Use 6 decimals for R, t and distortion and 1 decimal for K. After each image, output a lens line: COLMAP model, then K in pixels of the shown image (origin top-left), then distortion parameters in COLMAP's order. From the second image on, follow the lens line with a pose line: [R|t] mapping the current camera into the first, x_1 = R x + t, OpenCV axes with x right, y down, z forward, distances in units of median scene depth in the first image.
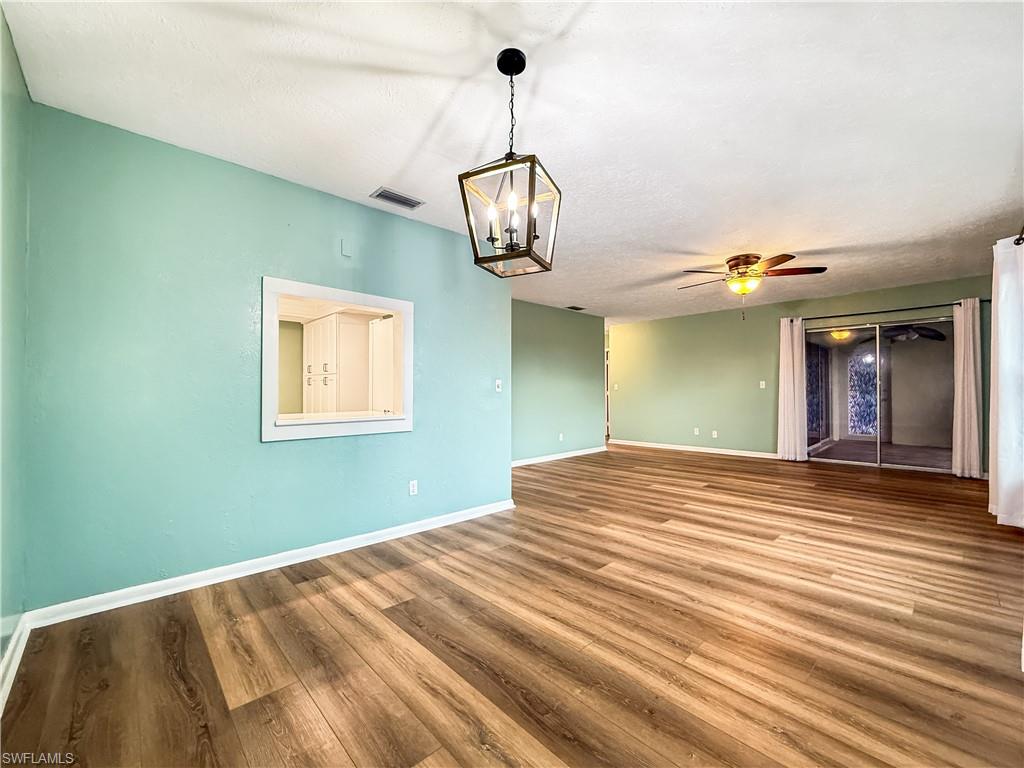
lens RADIAL K [[417.2, 0, 506.9], [0, 417.2, 384.0], [0, 0, 1]] dist [-0.009041, 0.000804]
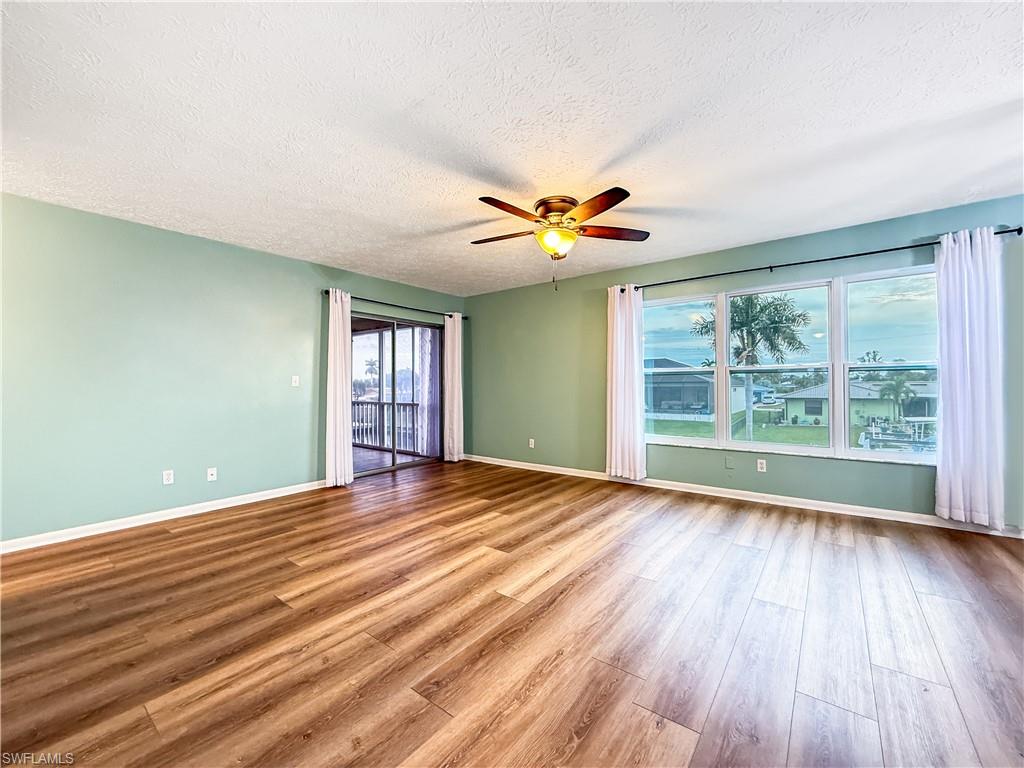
lens RADIAL K [[417.2, 0, 506.9], [0, 417.2, 384.0], [0, 0, 1]] dist [-0.009041, 0.000804]
pose [[-0.151849, 0.009414, 0.988359, -0.261357], [-0.008020, 0.999910, -0.010756, 0.032978], [-0.988371, -0.009560, -0.151760, 2.423645]]
